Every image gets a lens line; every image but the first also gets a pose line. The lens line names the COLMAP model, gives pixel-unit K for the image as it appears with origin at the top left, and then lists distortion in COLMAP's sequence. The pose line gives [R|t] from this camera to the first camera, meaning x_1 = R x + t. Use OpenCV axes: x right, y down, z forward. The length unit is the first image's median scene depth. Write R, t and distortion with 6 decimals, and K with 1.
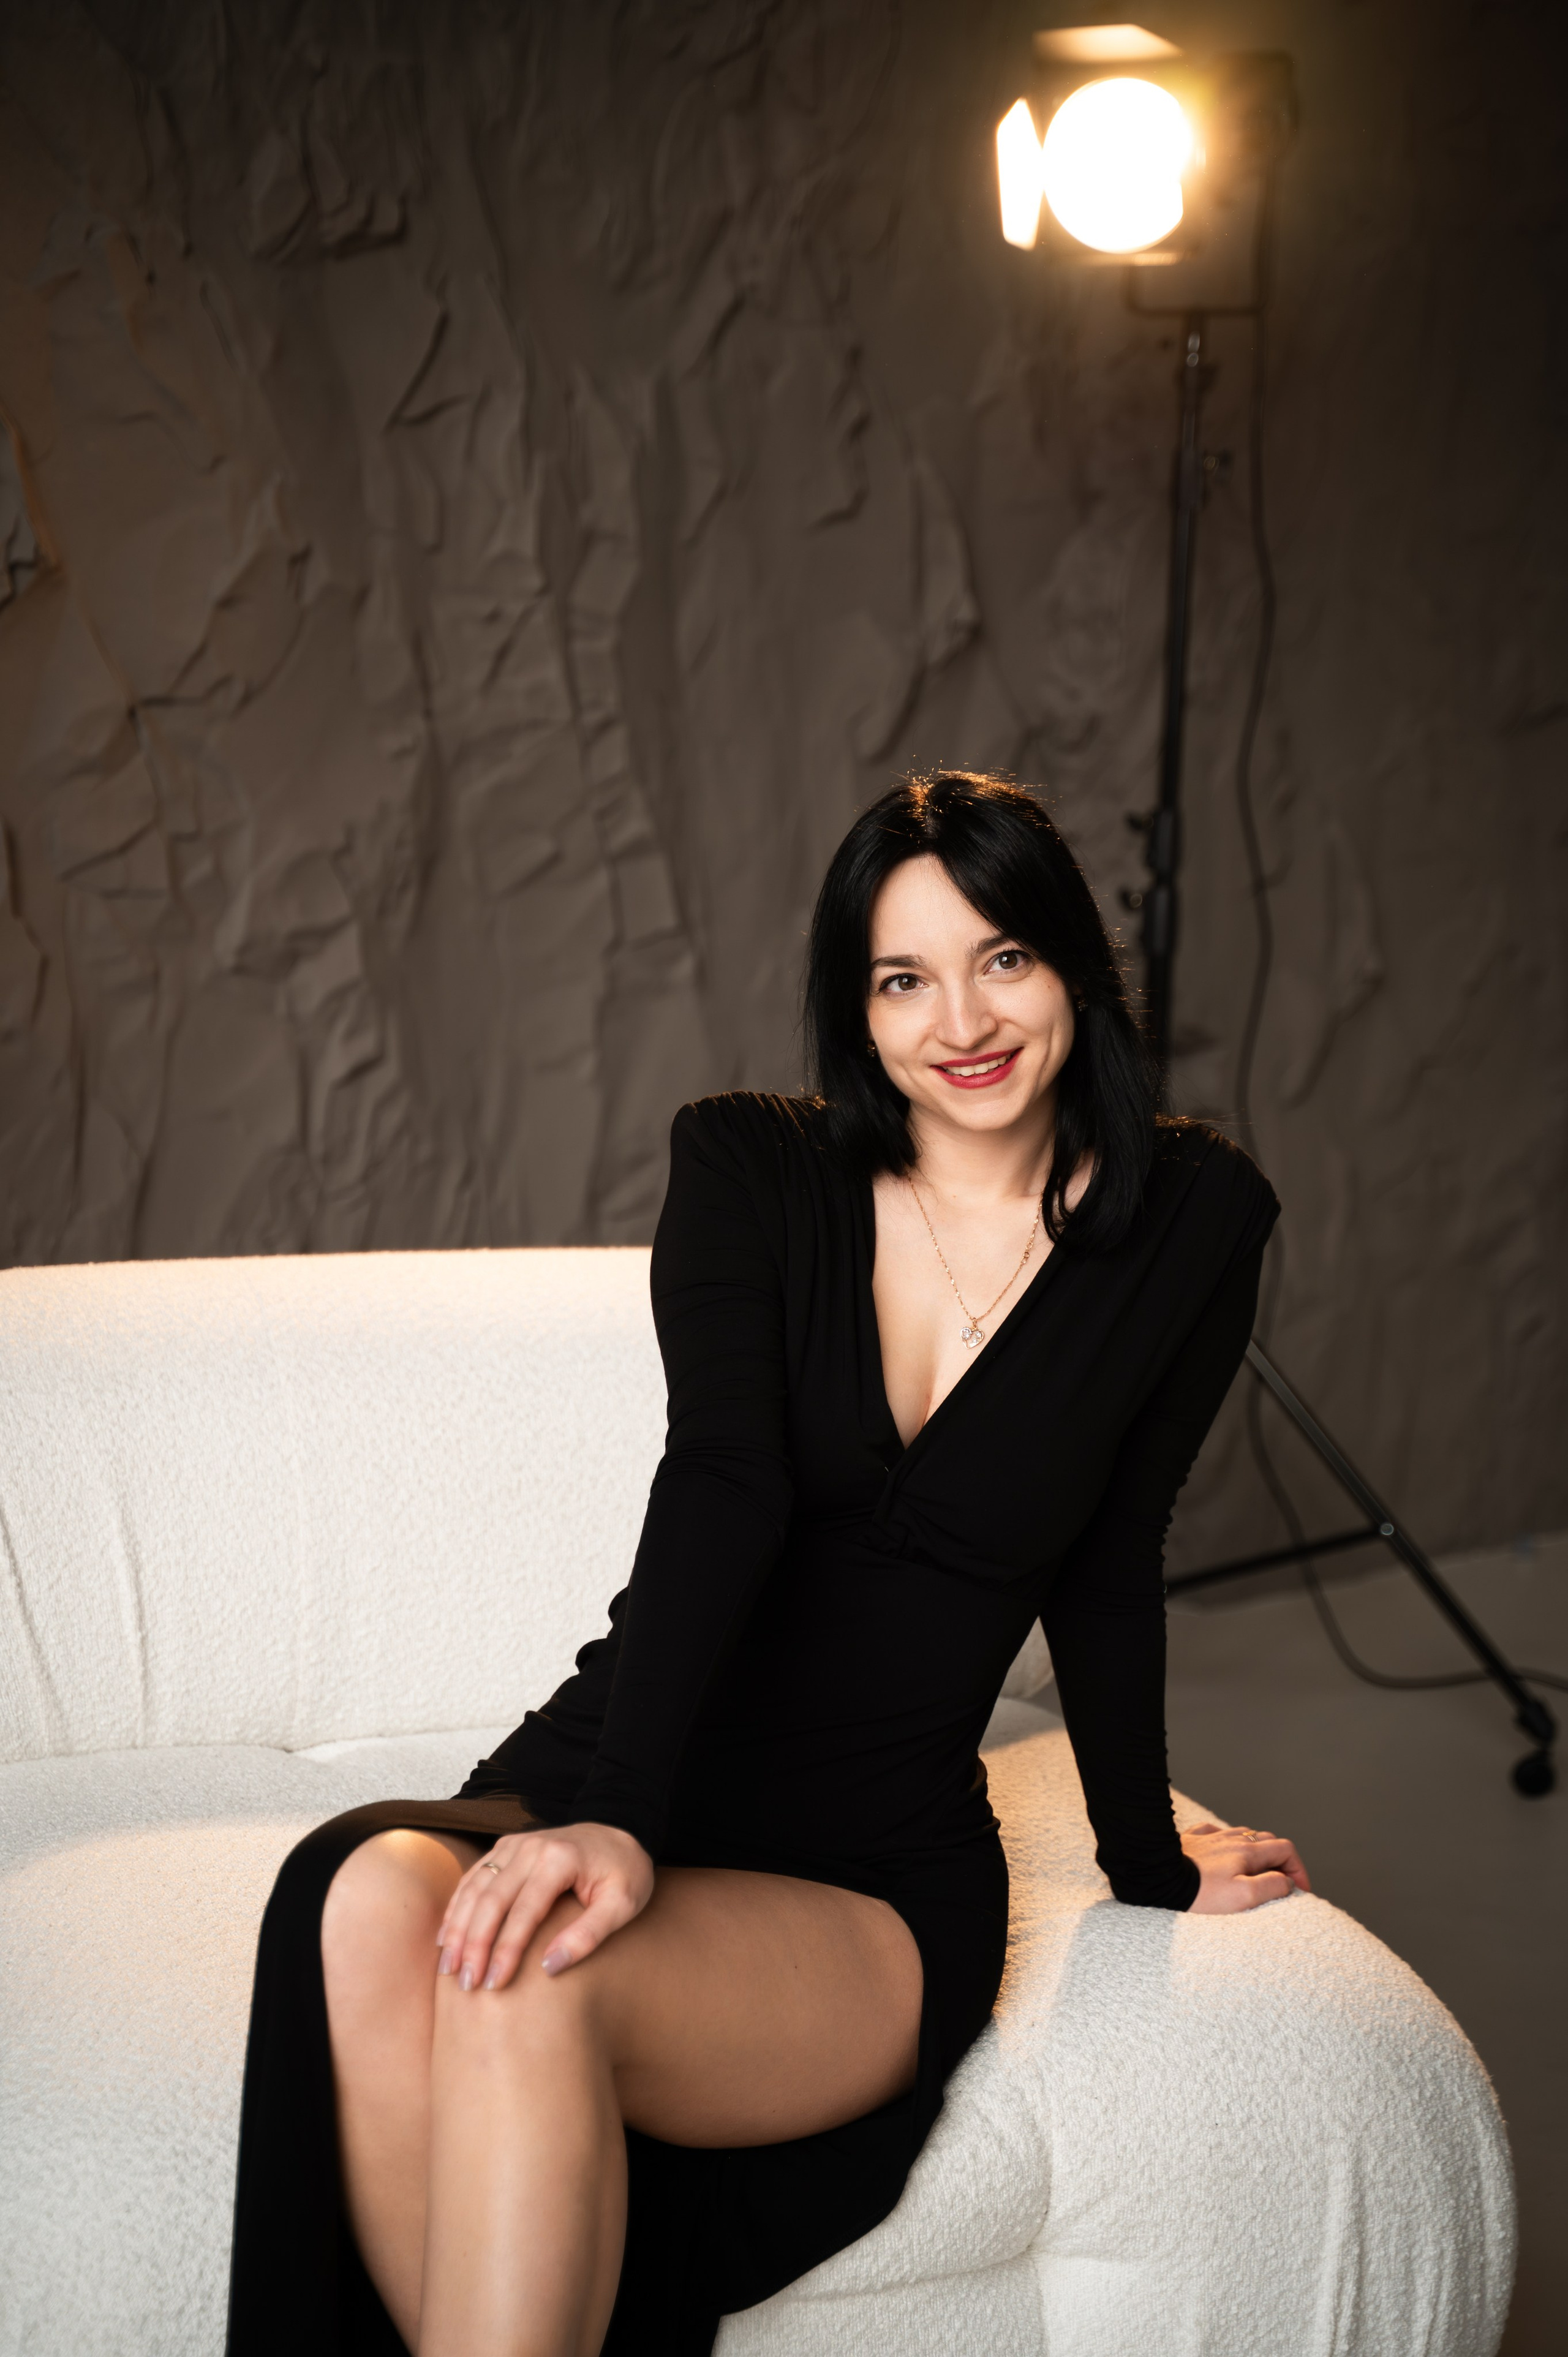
lens RADIAL K [[3997.1, 0, 784.0], [0, 3997.1, 1178.5], [0, 0, 1]] dist [-0.027300, 0.896556]
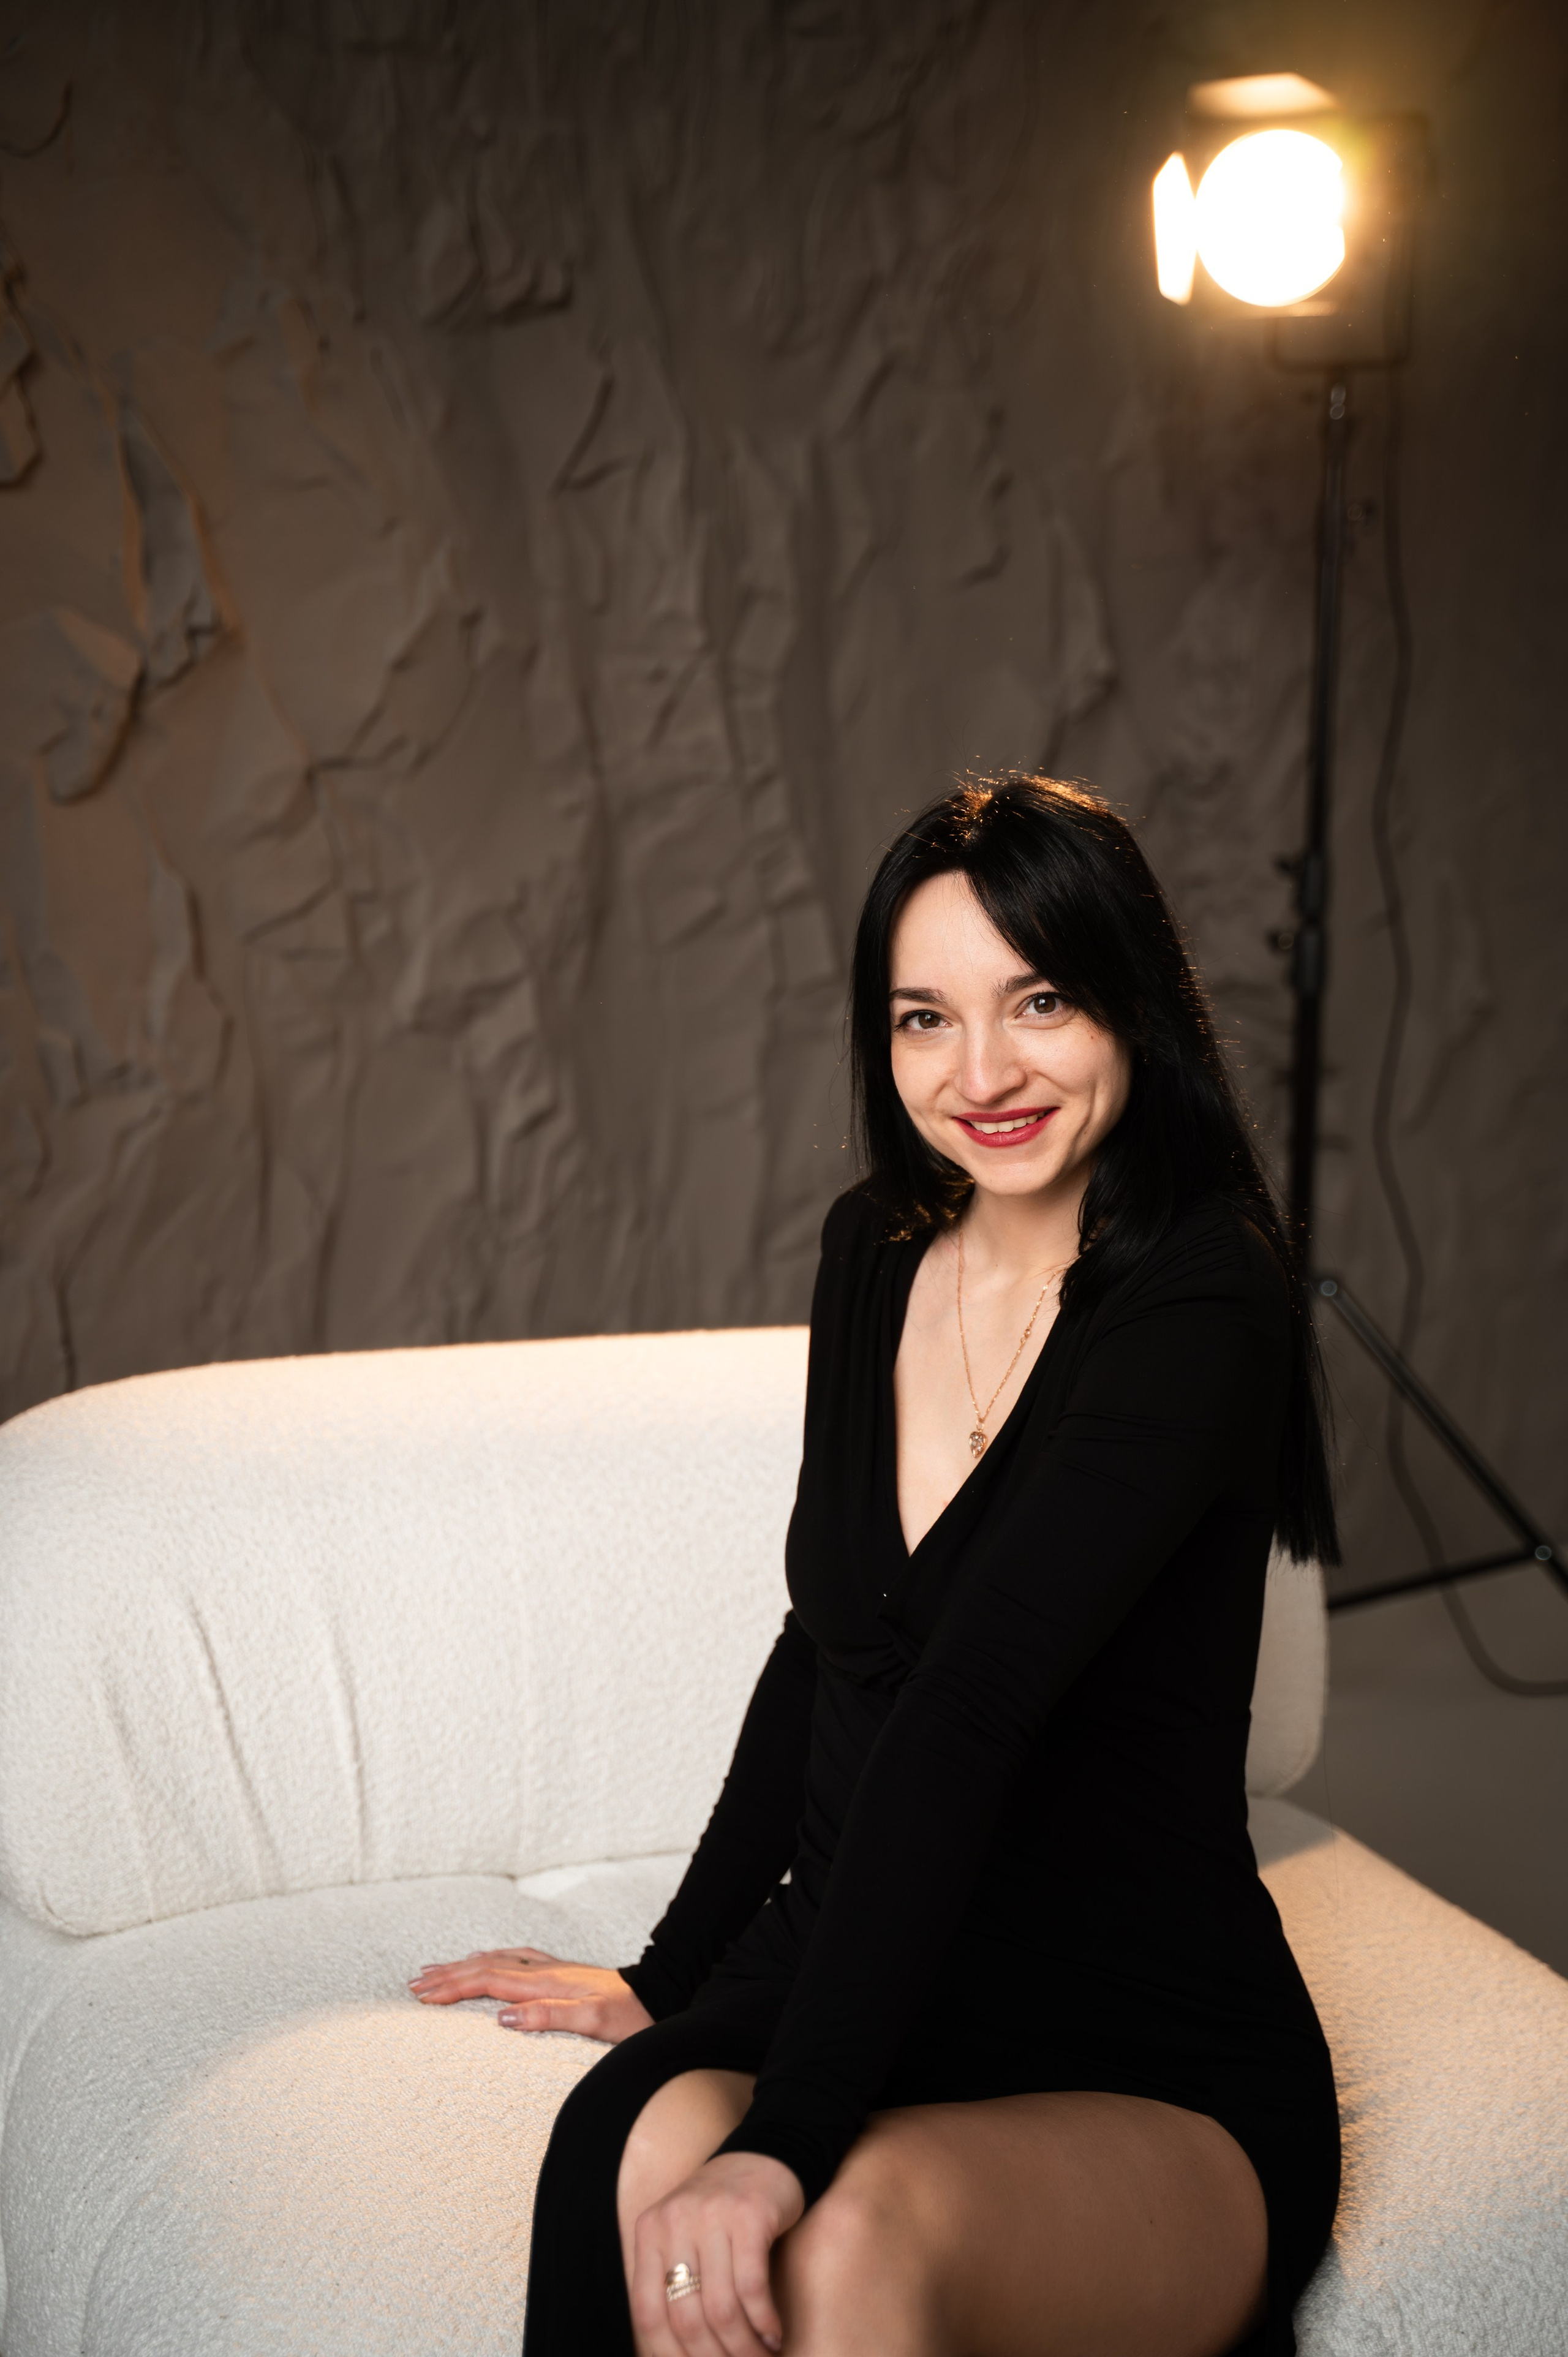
lens RADIAL K [[3303.7, 0, 784.0], [0, 3303.7, 1178.5], [0, 0, 1]] dist [-0.008486, 0.146442]
pose [[0.999859, -0.014768, -0.008006, -0.037780], [0.014847, 0.999841, 0.009836, -0.020922], [0.007860, -0.009953, 0.999920, 0.164296]]
